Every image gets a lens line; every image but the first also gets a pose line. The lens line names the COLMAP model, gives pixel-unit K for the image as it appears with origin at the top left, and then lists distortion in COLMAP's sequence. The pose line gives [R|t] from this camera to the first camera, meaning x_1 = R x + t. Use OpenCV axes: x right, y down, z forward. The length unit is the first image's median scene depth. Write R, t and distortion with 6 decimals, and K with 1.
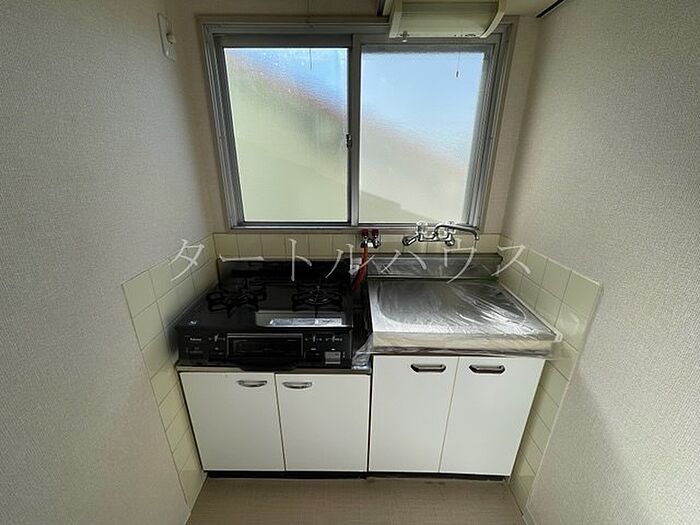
lens RADIAL K [[283.8, 0, 349.7], [0, 283.8, 257.1], [0, 0, 1]] dist [-0.001842, -0.000217]
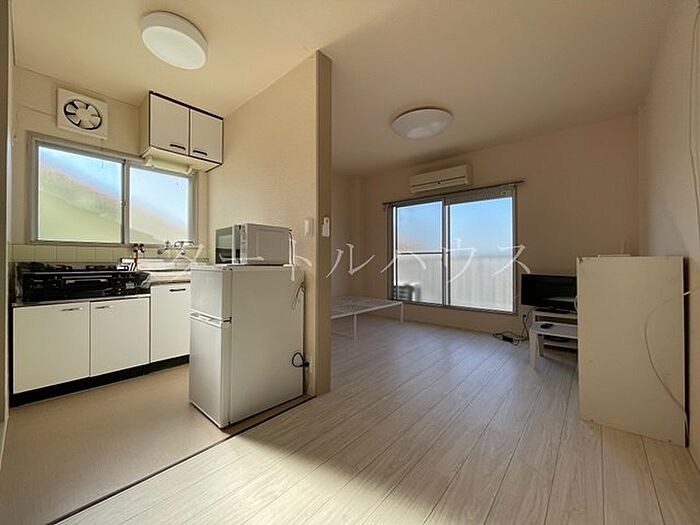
lens RADIAL K [[283.8, 0, 346.7], [0, 283.8, 259.8], [0, 0, 1]] dist [-0.001842, -0.000217]
pose [[0.662093, 0.001400, 0.749420, -0.536290], [0.257442, 0.938718, -0.229198, 0.995981], [-0.703816, 0.344683, 0.621158, -1.454726]]
